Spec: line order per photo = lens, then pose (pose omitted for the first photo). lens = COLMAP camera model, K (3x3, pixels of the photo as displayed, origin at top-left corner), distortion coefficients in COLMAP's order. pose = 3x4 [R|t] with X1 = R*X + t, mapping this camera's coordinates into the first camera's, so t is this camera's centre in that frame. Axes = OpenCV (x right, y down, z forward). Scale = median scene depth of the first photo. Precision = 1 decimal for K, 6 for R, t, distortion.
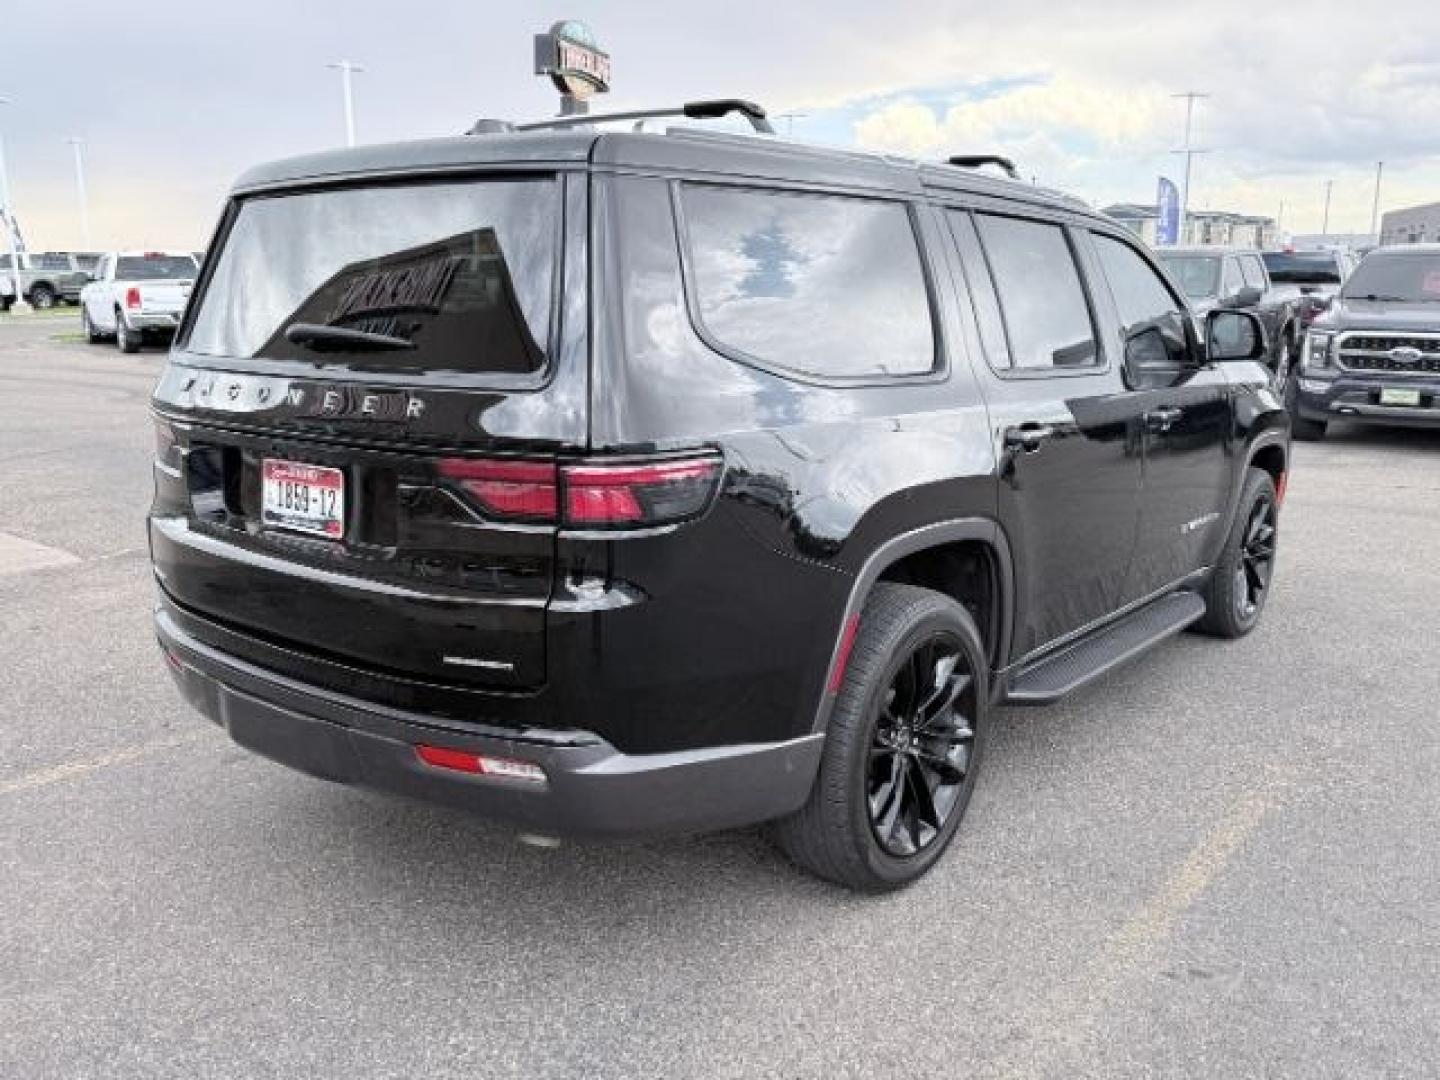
lens RADIAL K [[1210.9, 0, 723.3], [0, 1210.9, 538.2], [0, 0, 1]] dist [0.020170, -0.042466]
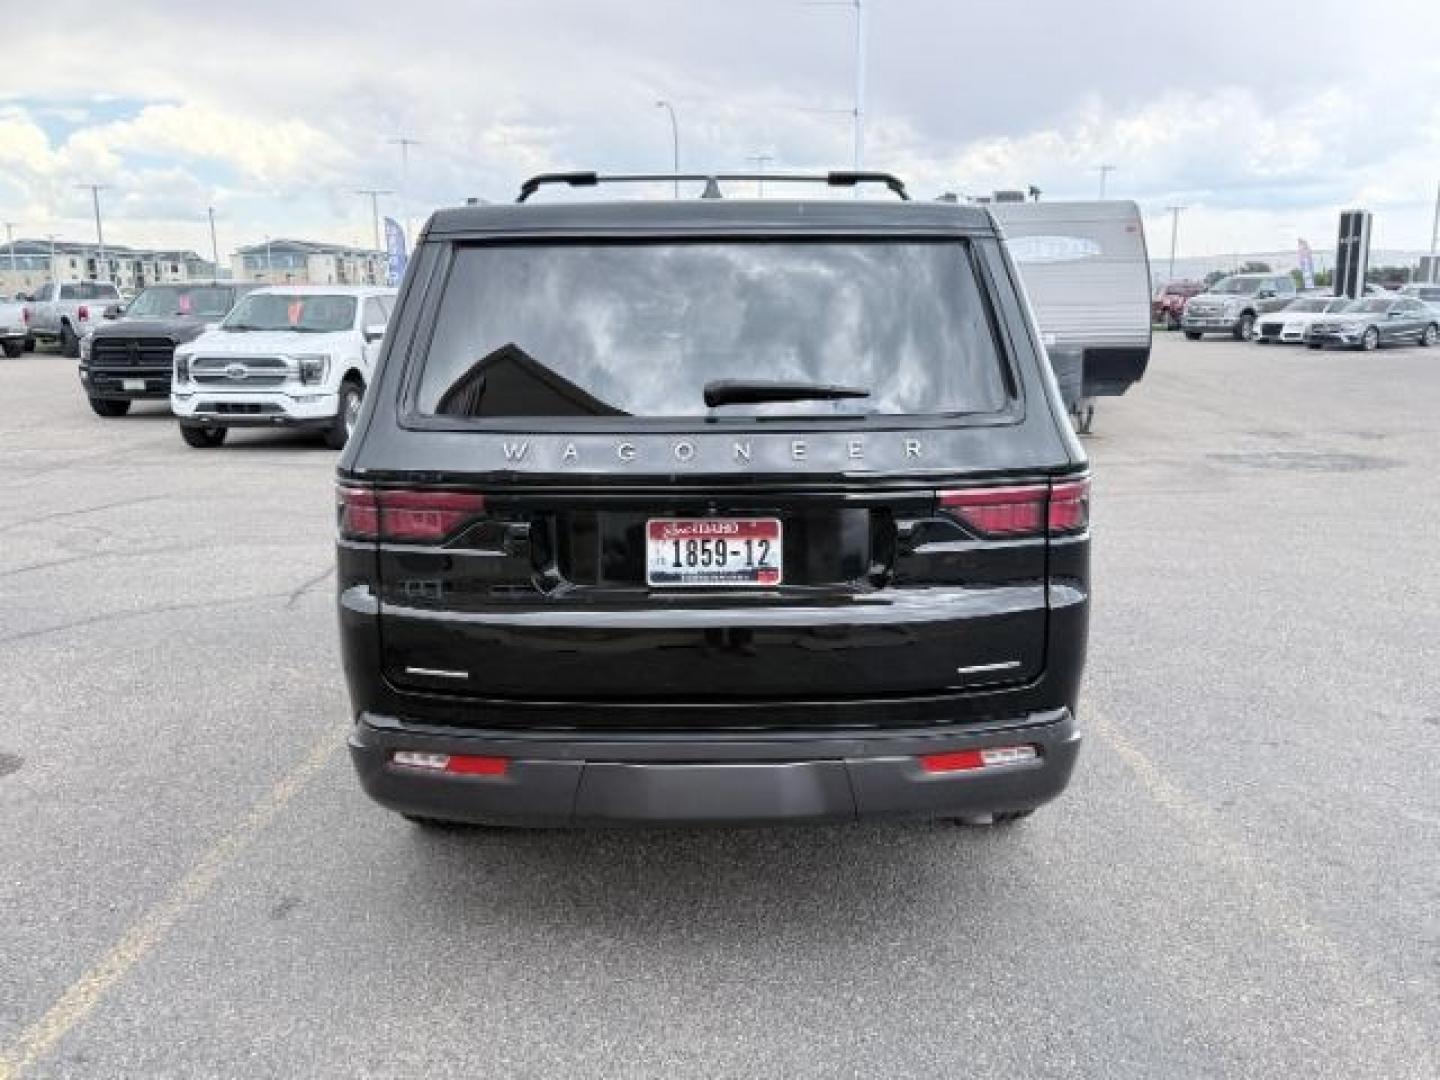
lens RADIAL K [[1210.9, 0, 724.5], [0, 1210.9, 539.3], [0, 0, 1]] dist [0.020170, -0.042466]
pose [[0.789879, -0.118338, 0.601737, -0.948293], [0.134896, 0.990701, 0.017758, -0.061628], [-0.598243, 0.067145, 0.798497, 0.209404]]
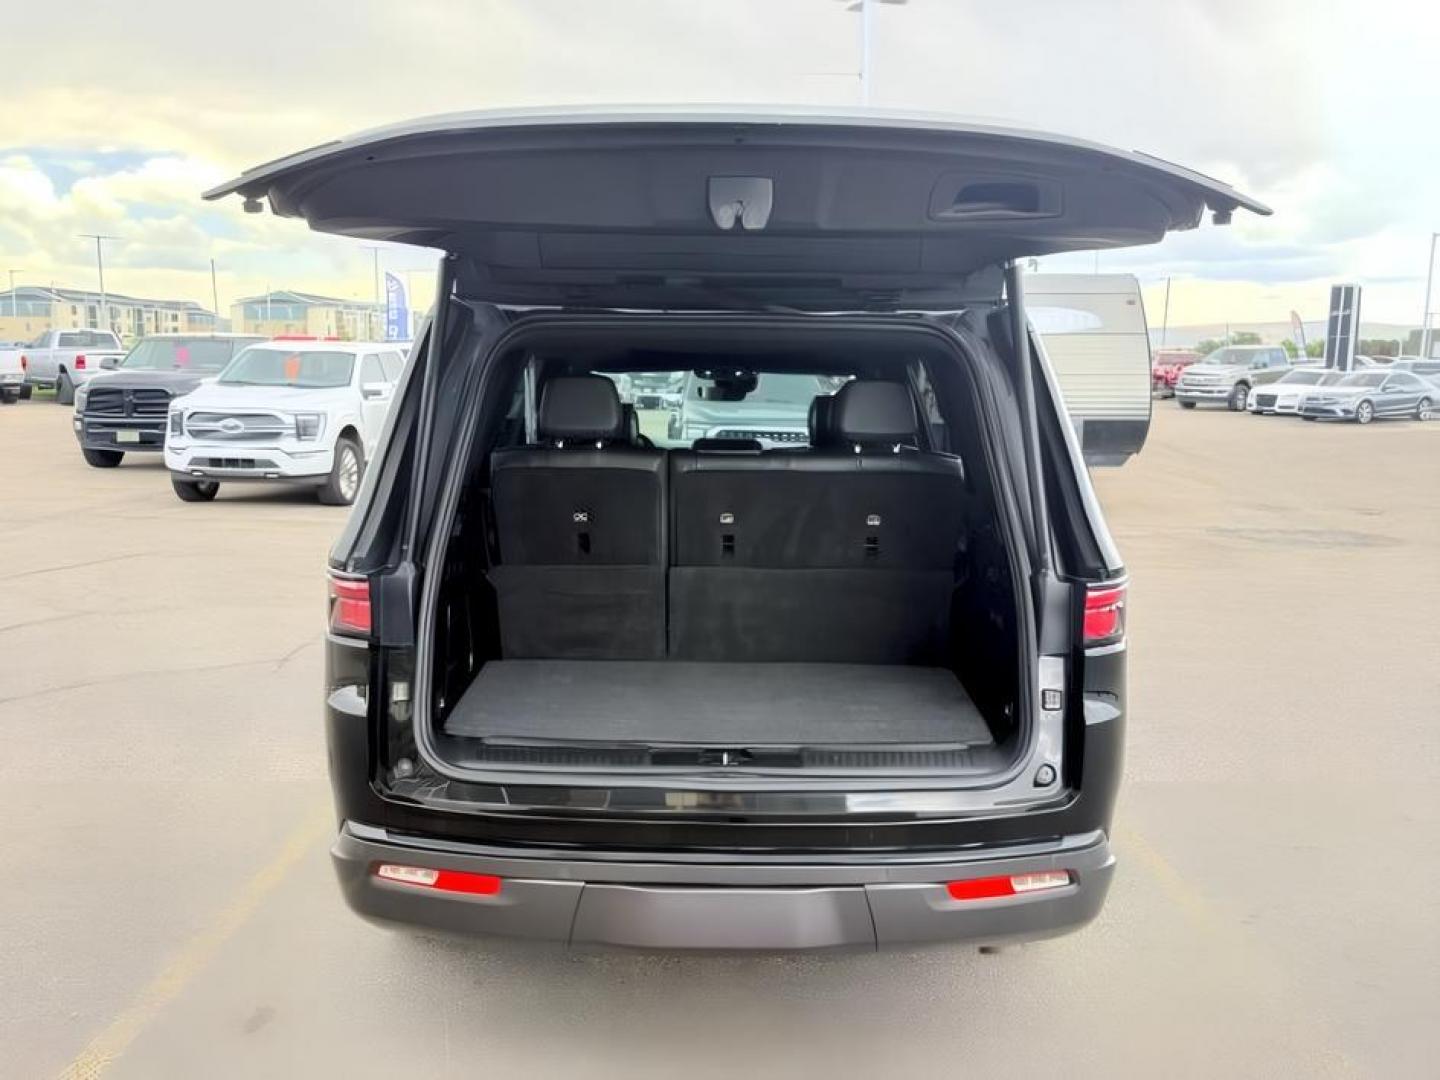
lens RADIAL K [[1210.9, 0, 717.1], [0, 1210.9, 552.6], [0, 0, 1]] dist [0.020170, -0.042466]
pose [[0.791327, -0.079763, 0.606167, -0.922270], [0.114031, 0.993311, -0.018158, -0.099609], [-0.600665, 0.083491, 0.795130, 0.268423]]
